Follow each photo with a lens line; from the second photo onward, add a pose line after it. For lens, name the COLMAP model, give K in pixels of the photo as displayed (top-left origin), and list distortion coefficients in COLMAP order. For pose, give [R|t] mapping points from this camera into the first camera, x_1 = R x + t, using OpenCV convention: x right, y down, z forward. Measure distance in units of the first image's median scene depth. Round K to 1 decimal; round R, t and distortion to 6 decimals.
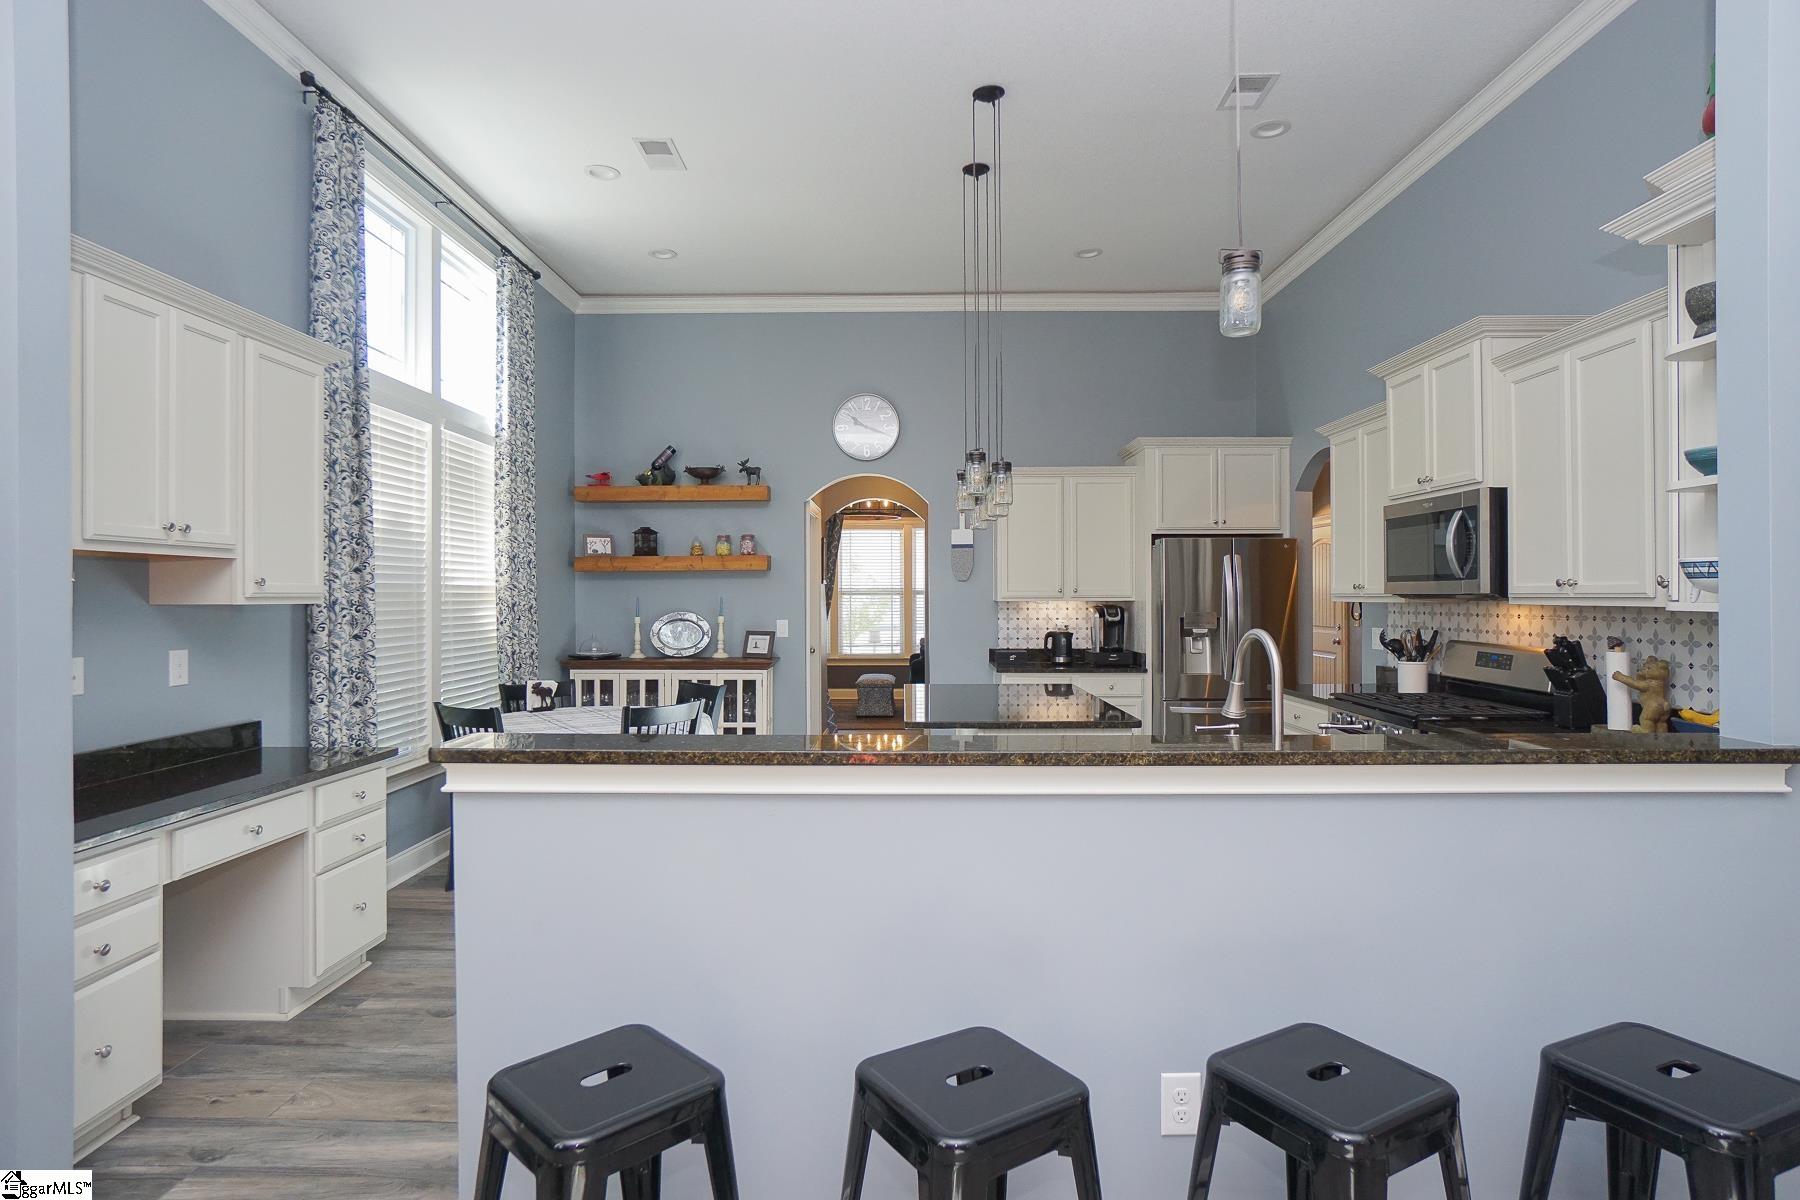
lens RADIAL K [[928.4, 0, 923.4], [0, 928.4, 591.2], [0, 0, 1]] dist [-0.033541, 0.000994]
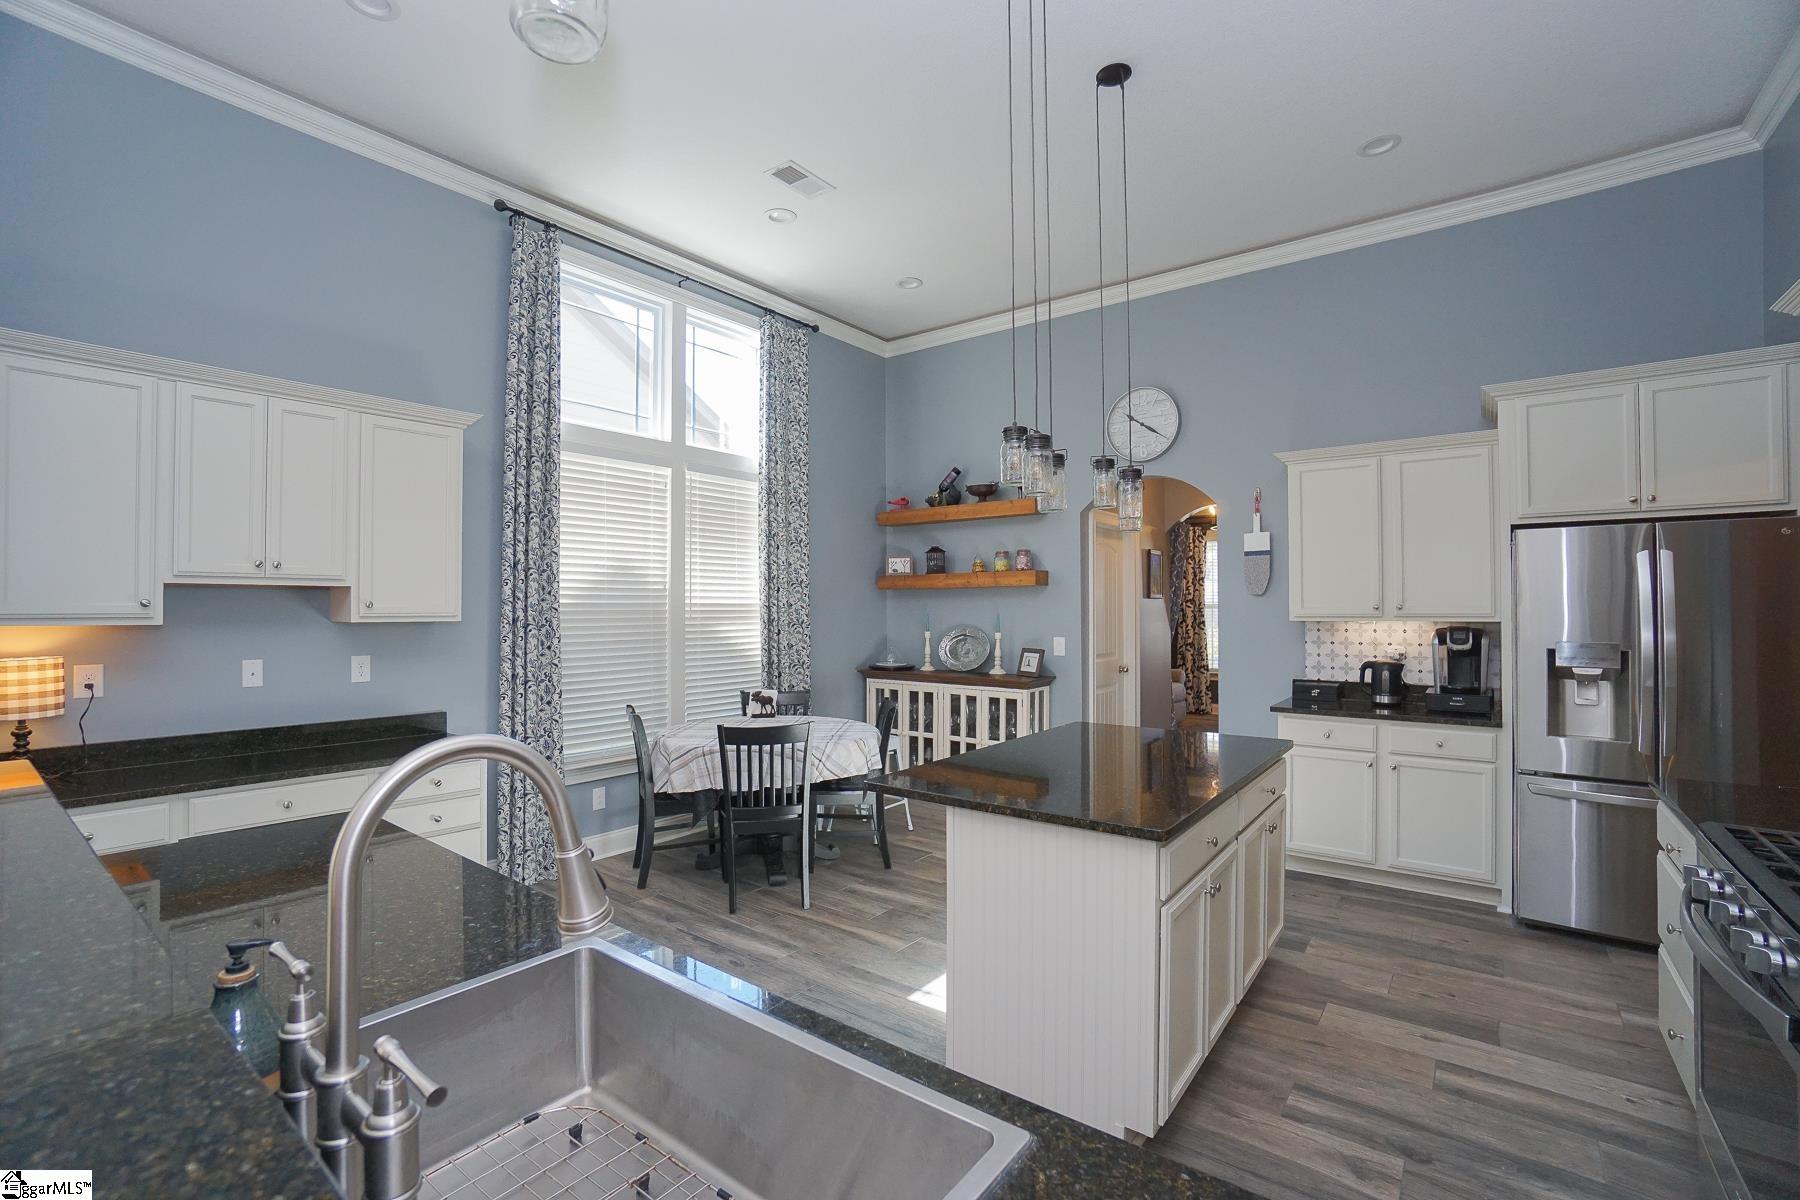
lens RADIAL K [[798.8, 0, 898.2], [0, 798.8, 589.2], [0, 0, 1]] dist [-0.051876, 0.012248]
pose [[0.792492, -0.012194, -0.609761, 0.226713], [0.002189, 0.999851, -0.017151, -0.005160], [0.609879, 0.012257, 0.792400, 0.261856]]
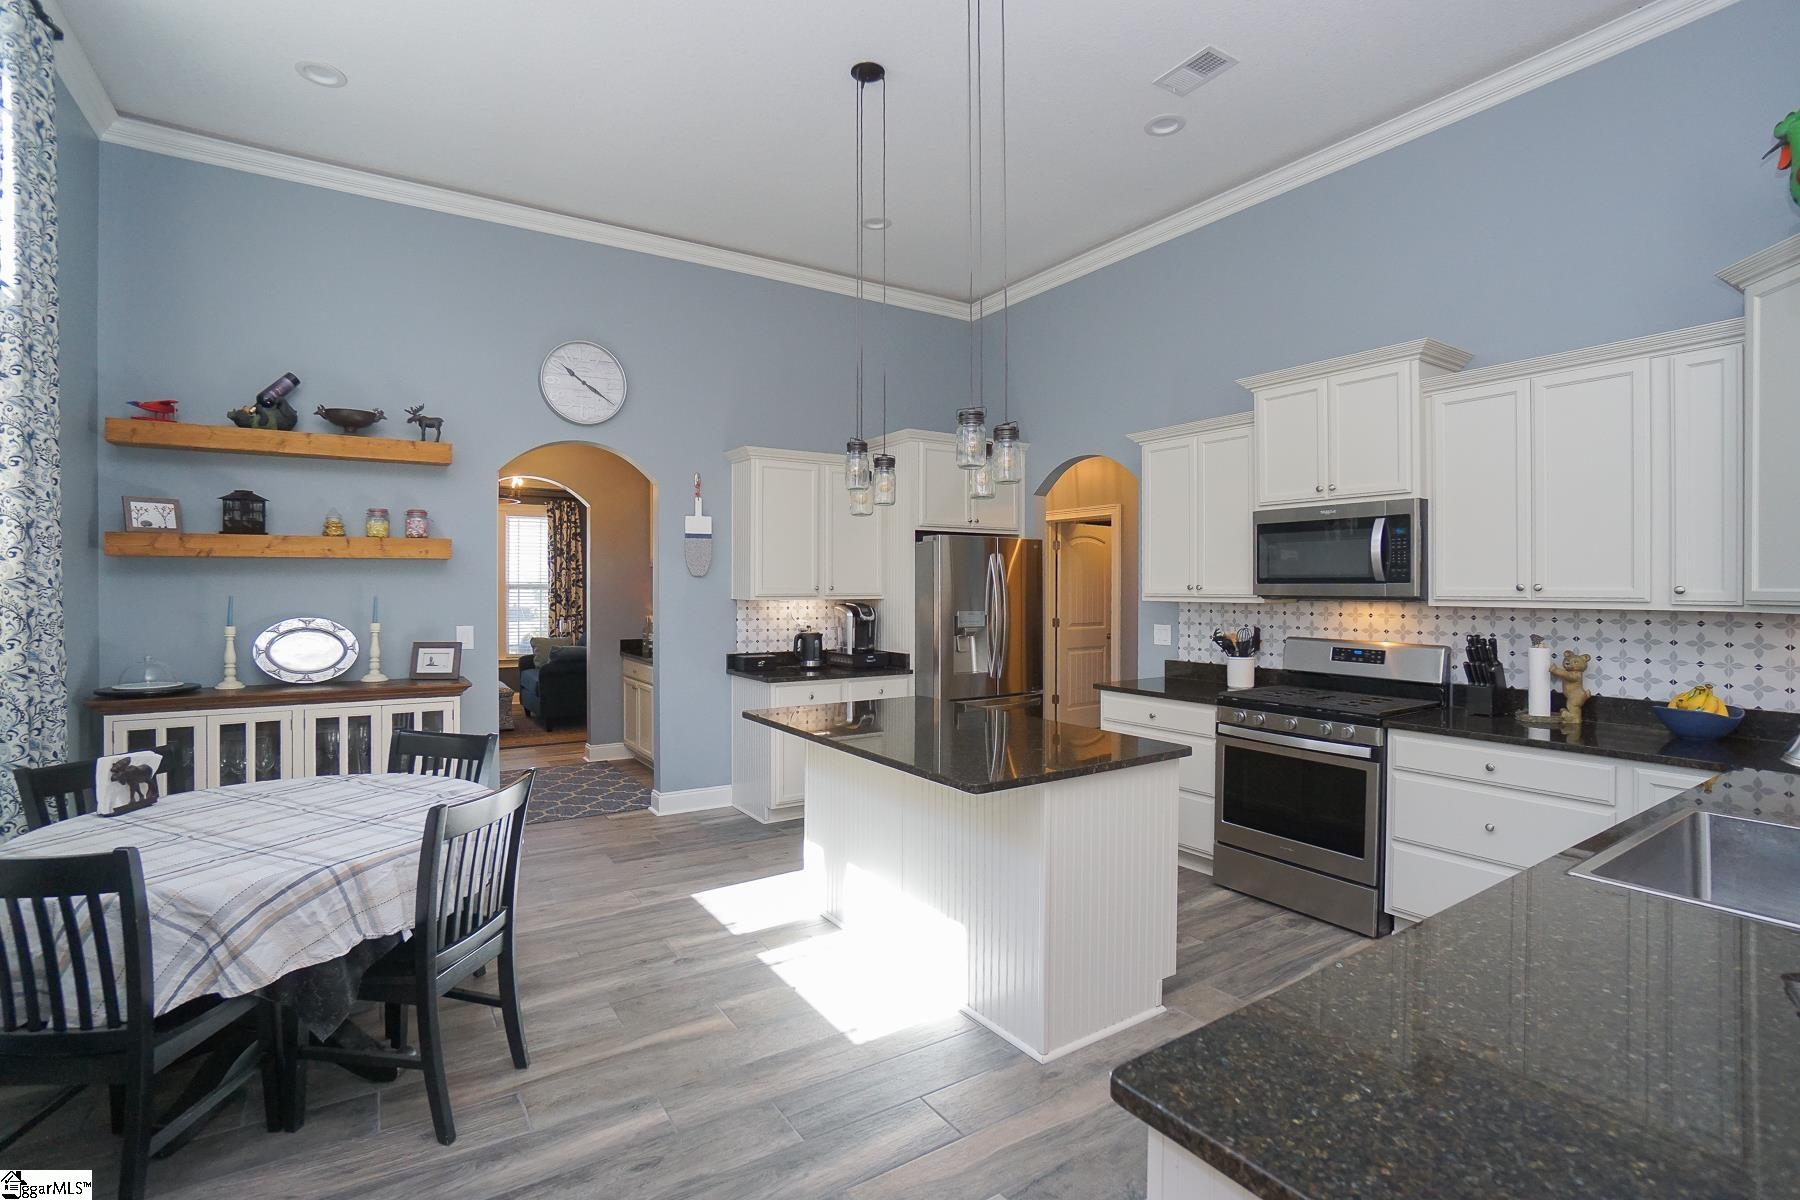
lens RADIAL K [[798.8, 0, 891.9], [0, 798.8, 592.2], [0, 0, 1]] dist [-0.051876, 0.012248]
pose [[0.844395, 0.000519, 0.535721, -0.211515], [-0.005232, 0.999960, 0.007277, -0.002983], [-0.535696, -0.008948, 0.844363, 0.291547]]
